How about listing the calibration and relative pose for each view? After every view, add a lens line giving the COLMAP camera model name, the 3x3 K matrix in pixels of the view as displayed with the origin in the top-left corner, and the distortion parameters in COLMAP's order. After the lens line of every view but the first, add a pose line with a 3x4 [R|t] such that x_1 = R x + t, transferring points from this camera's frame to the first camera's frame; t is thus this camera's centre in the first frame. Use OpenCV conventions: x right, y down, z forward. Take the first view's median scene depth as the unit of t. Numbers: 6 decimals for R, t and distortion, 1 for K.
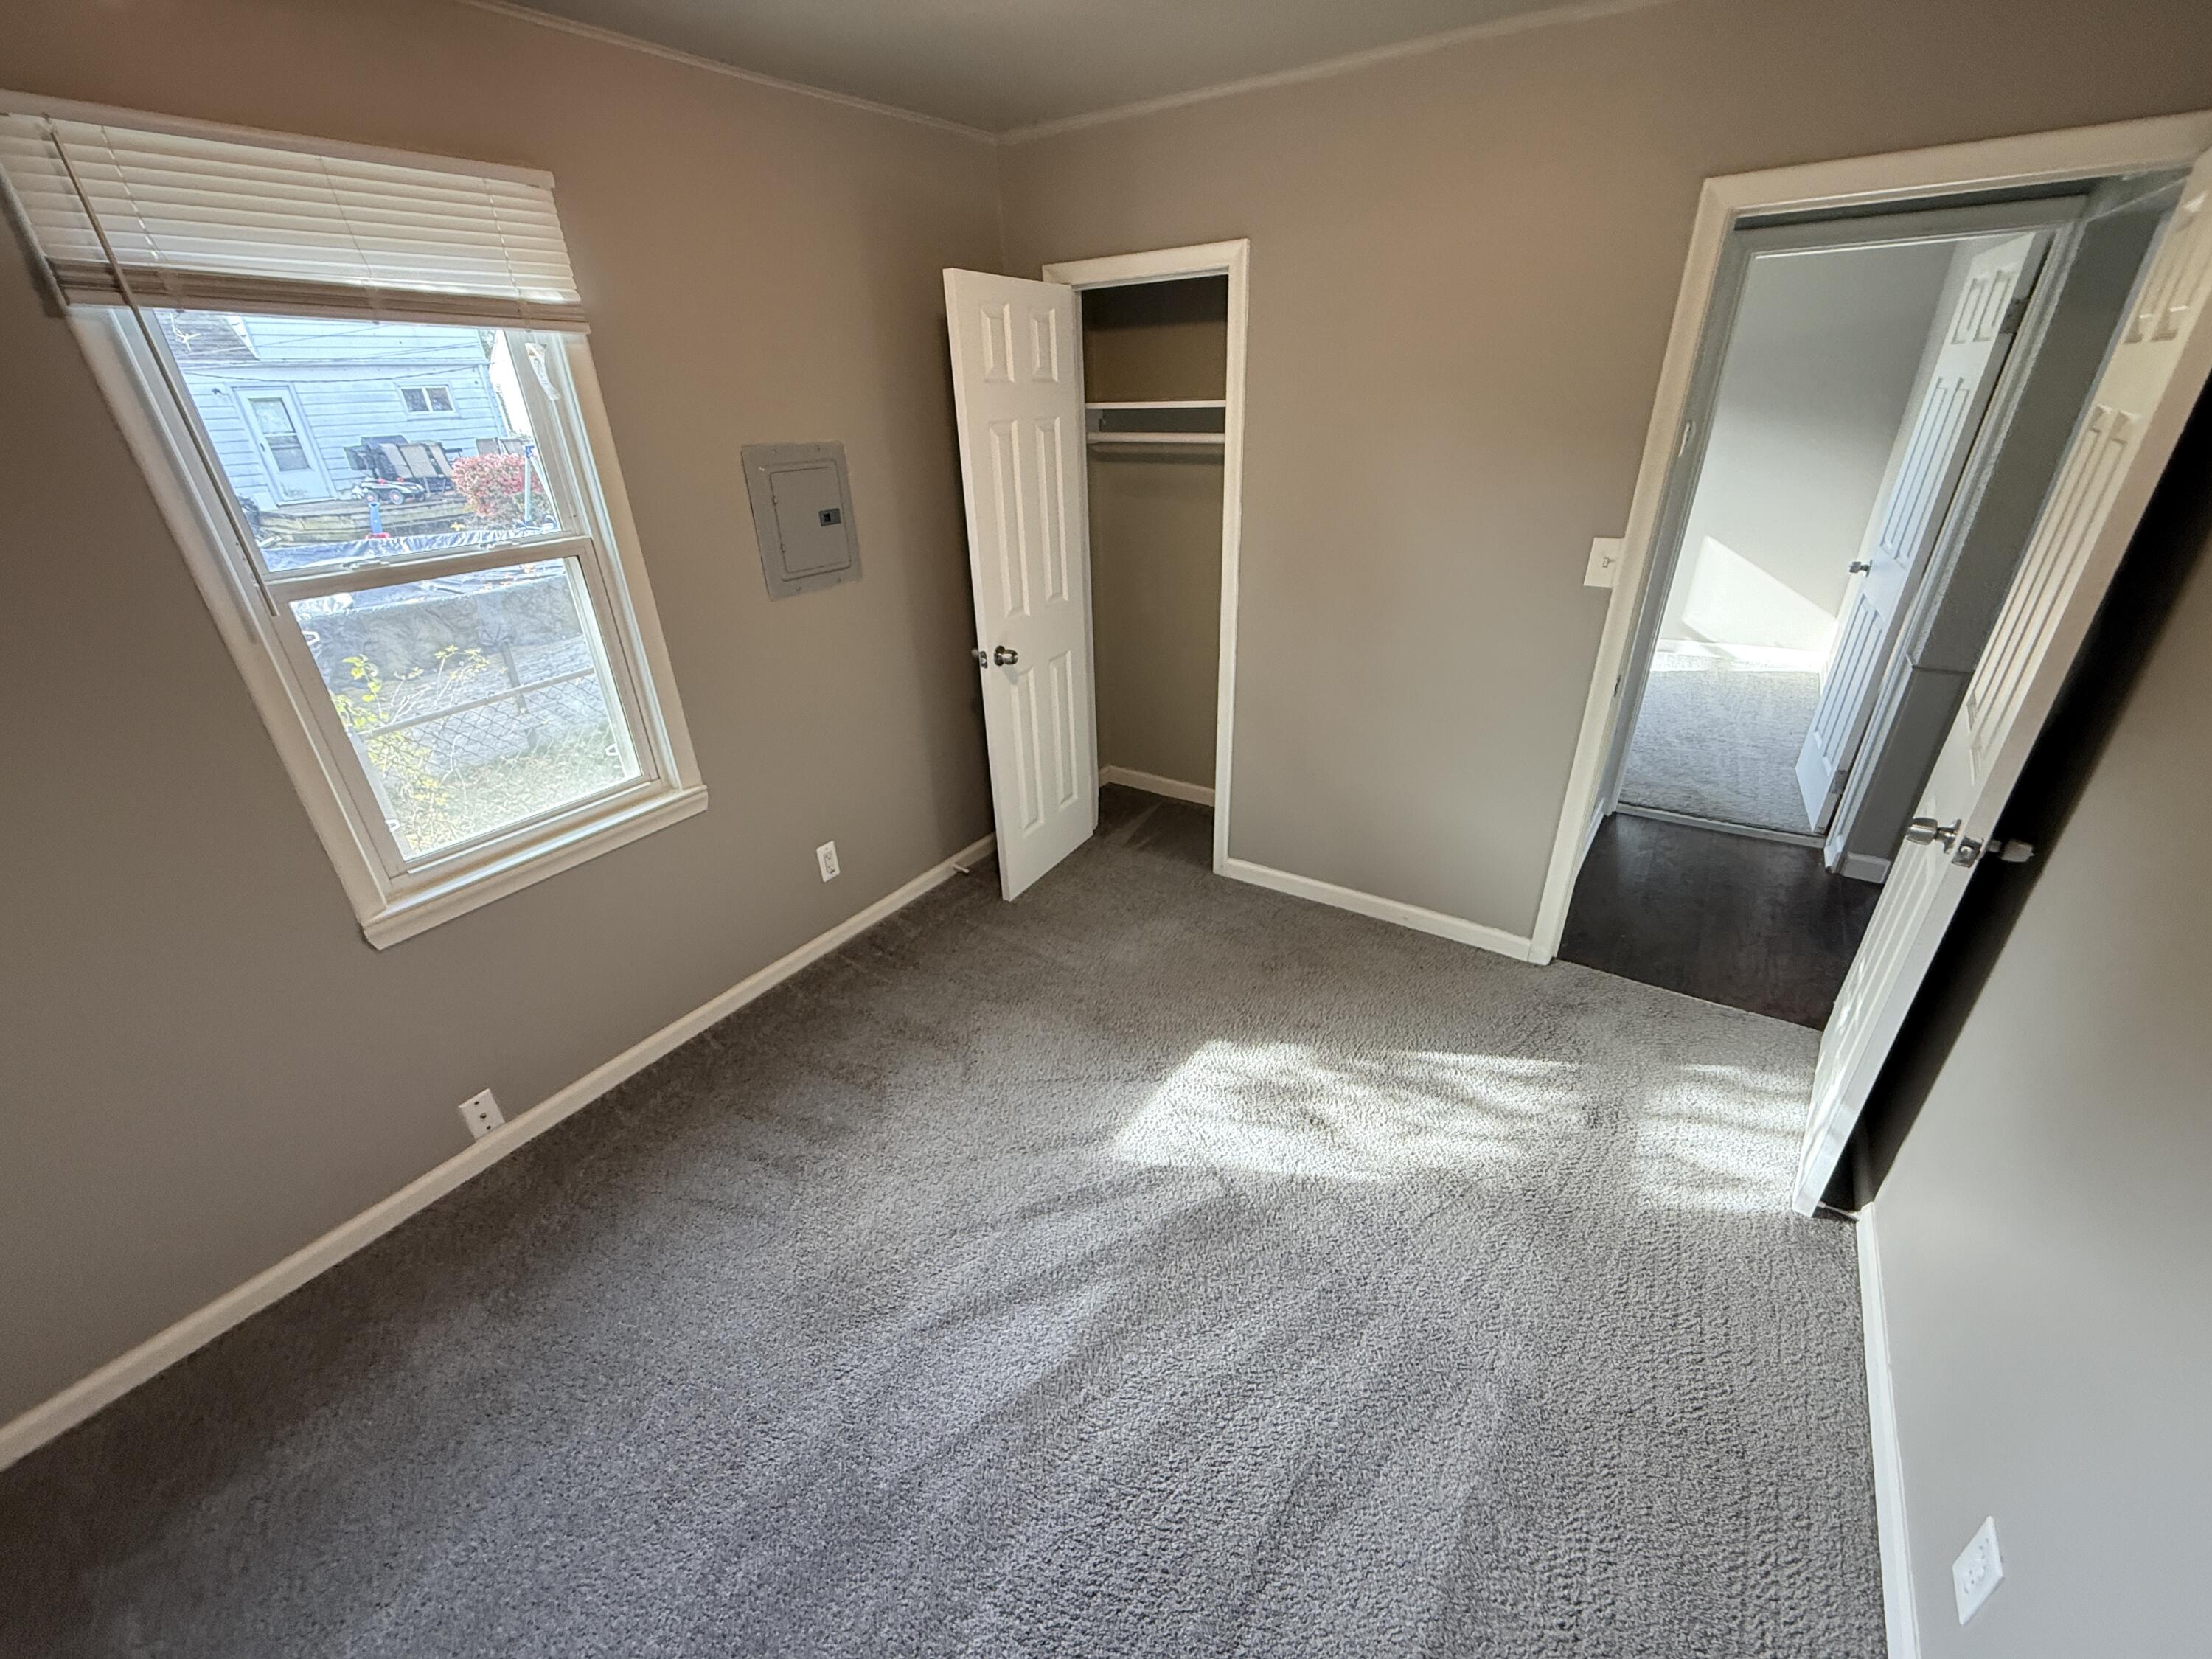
lens RADIAL K [[881.6, 0, 1105.5], [0, 881.6, 834.8], [0, 0, 1]] dist [-0.001467, 0.000265]
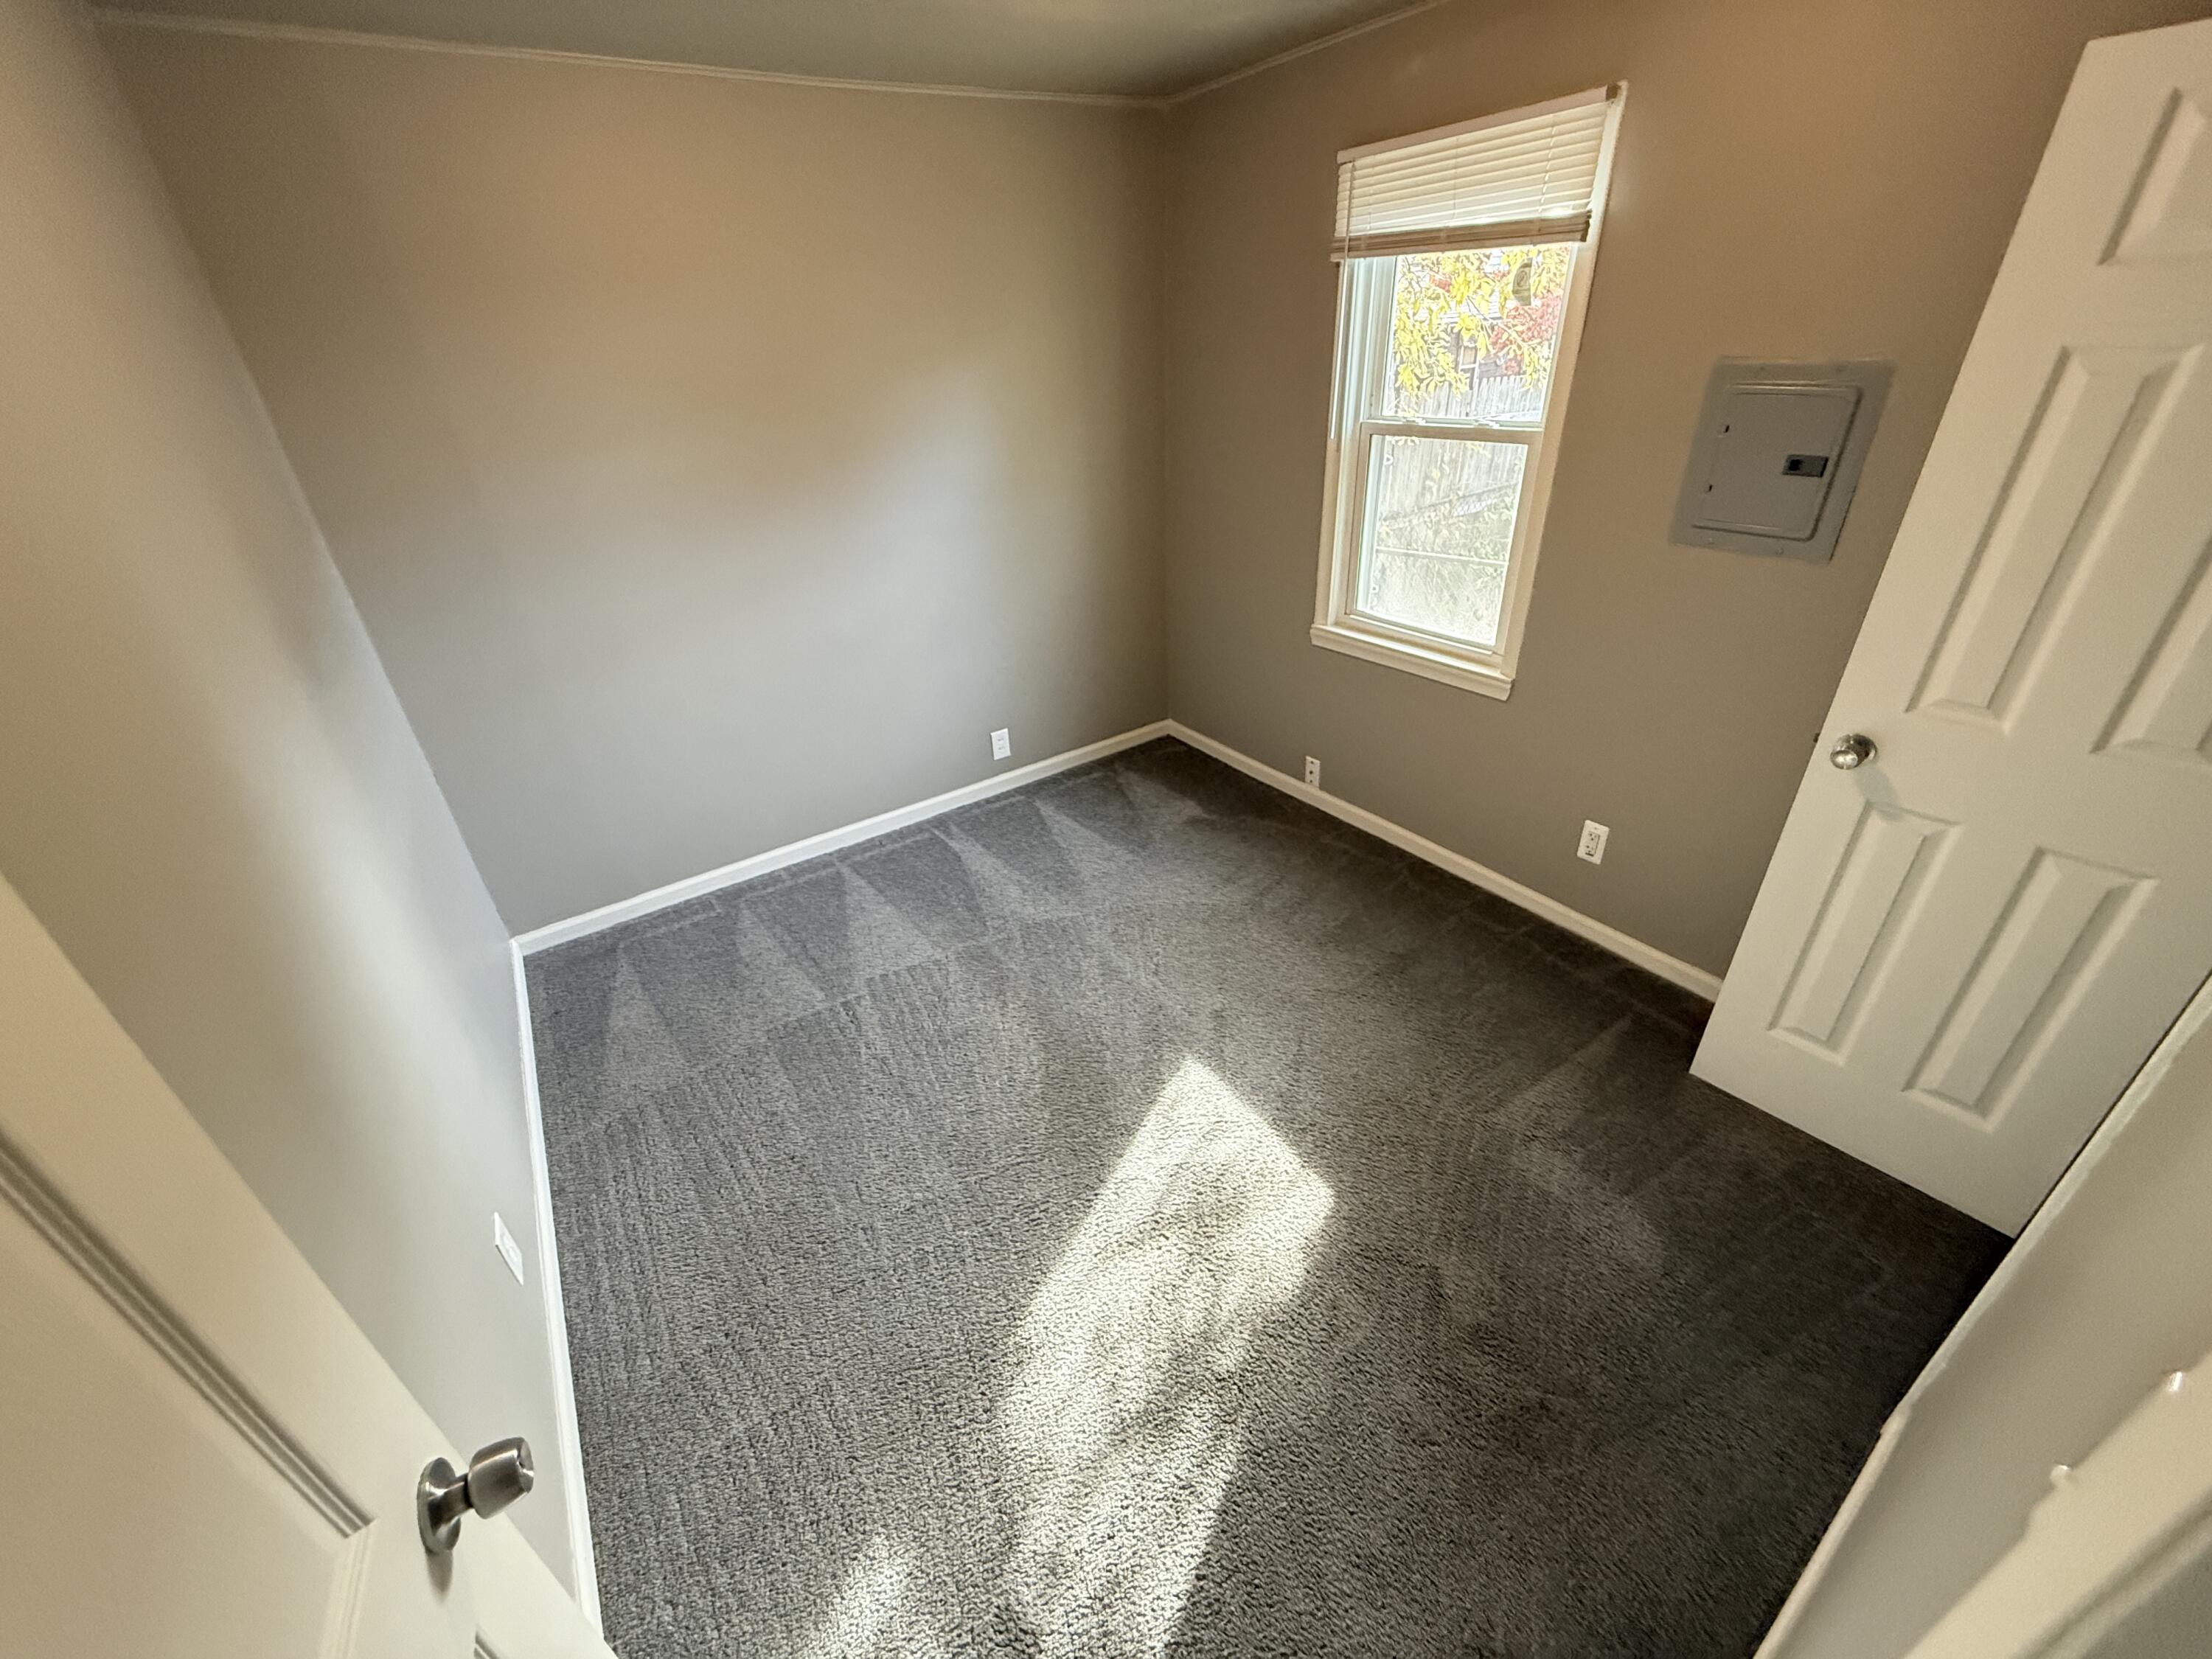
lens RADIAL K [[881.6, 0, 1100.8], [0, 881.6, 834.9], [0, 0, 1]] dist [-0.001467, 0.000265]
pose [[-0.378340, 0.495574, -0.781835, 0.709456], [-0.369734, 0.693413, 0.618446, -0.427395], [0.848620, 0.523053, -0.079116, 0.800924]]
